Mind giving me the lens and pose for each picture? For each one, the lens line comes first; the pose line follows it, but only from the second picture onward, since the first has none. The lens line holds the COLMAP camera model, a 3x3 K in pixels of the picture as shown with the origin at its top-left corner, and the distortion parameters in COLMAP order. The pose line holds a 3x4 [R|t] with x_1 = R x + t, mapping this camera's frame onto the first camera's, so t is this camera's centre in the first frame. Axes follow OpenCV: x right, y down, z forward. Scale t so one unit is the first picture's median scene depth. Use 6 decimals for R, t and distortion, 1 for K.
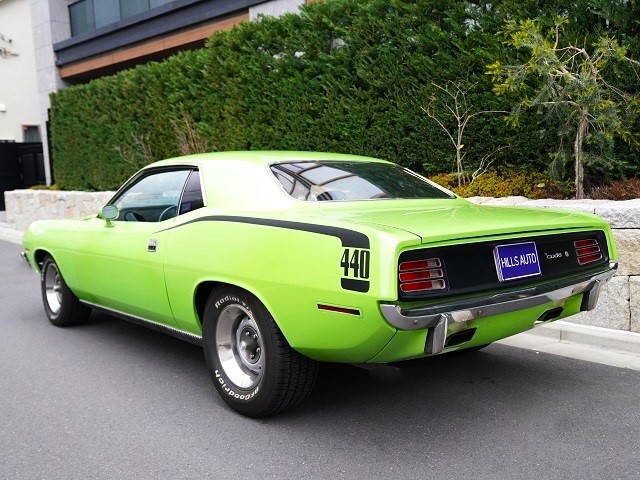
lens RADIAL K [[646.0, 0, 318.7], [0, 646.0, 242.0], [0, 0, 1]] dist [-0.029115, 0.000000]
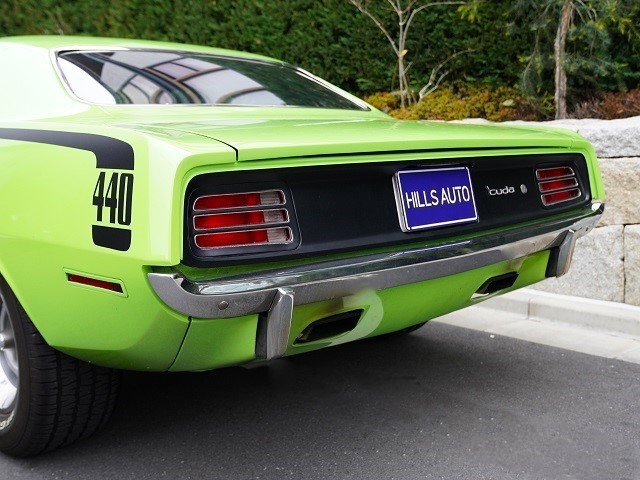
lens RADIAL K [[739.4, 0, 321.9], [0, 739.4, 244.0], [0, 0, 1]] dist [0.027642, 0.000000]
pose [[0.998619, -0.011066, 0.051351, 0.112773], [0.007769, 0.997922, 0.063958, 0.018937], [-0.051952, -0.063470, 0.996631, 0.208586]]
